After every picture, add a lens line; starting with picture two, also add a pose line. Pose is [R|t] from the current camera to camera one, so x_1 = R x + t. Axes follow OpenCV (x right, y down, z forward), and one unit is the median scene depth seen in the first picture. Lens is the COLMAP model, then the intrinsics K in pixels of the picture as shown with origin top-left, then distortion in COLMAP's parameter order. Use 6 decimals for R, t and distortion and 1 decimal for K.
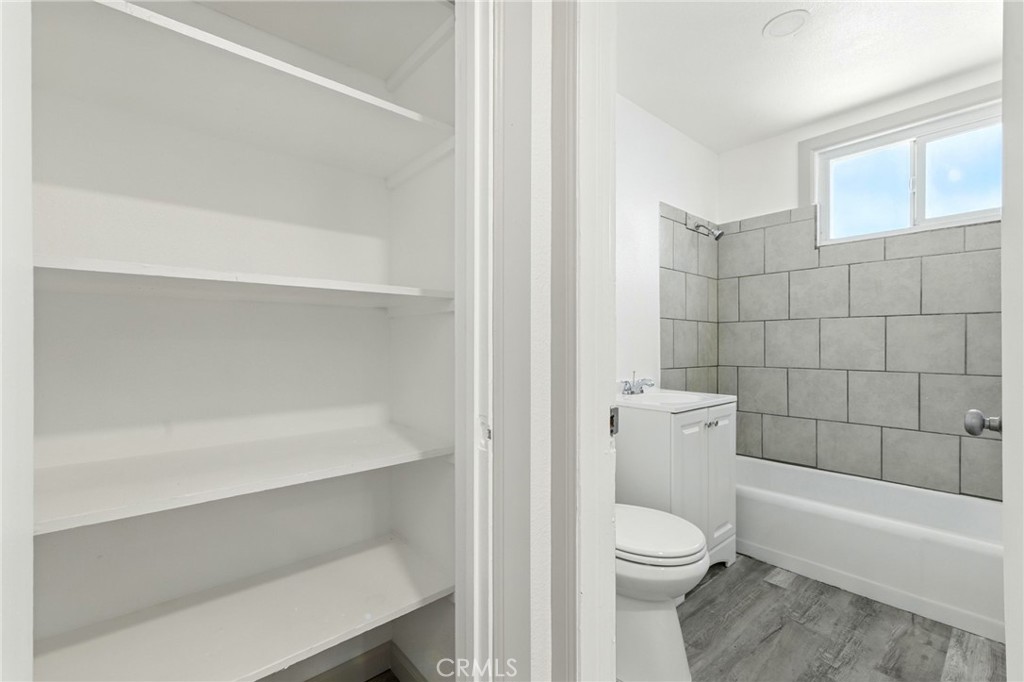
lens RADIAL K [[424.0, 0, 509.1], [0, 424.0, 344.9], [0, 0, 1]] dist [0.008024, -0.000355]
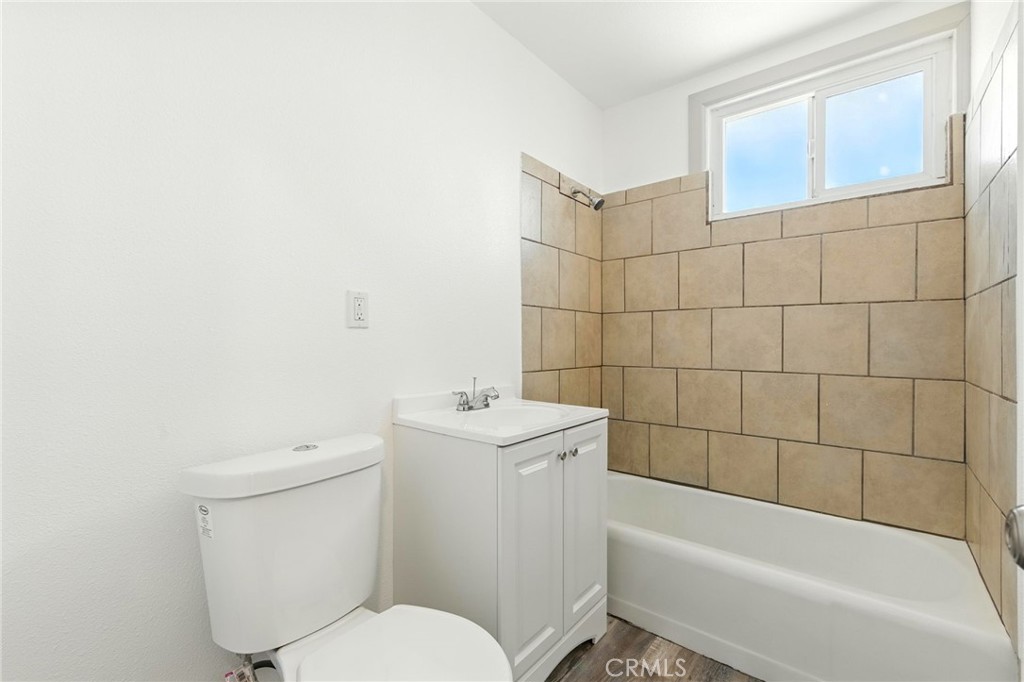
lens RADIAL K [[410.9, 0, 512.0], [0, 410.9, 341.0], [0, 0, 1]] dist [0.006226, 0.000114]
pose [[0.986852, -0.000789, 0.161627, 0.225621], [0.000325, 0.999996, 0.002896, -0.001283], [-0.161628, -0.002805, 0.986848, 0.283780]]
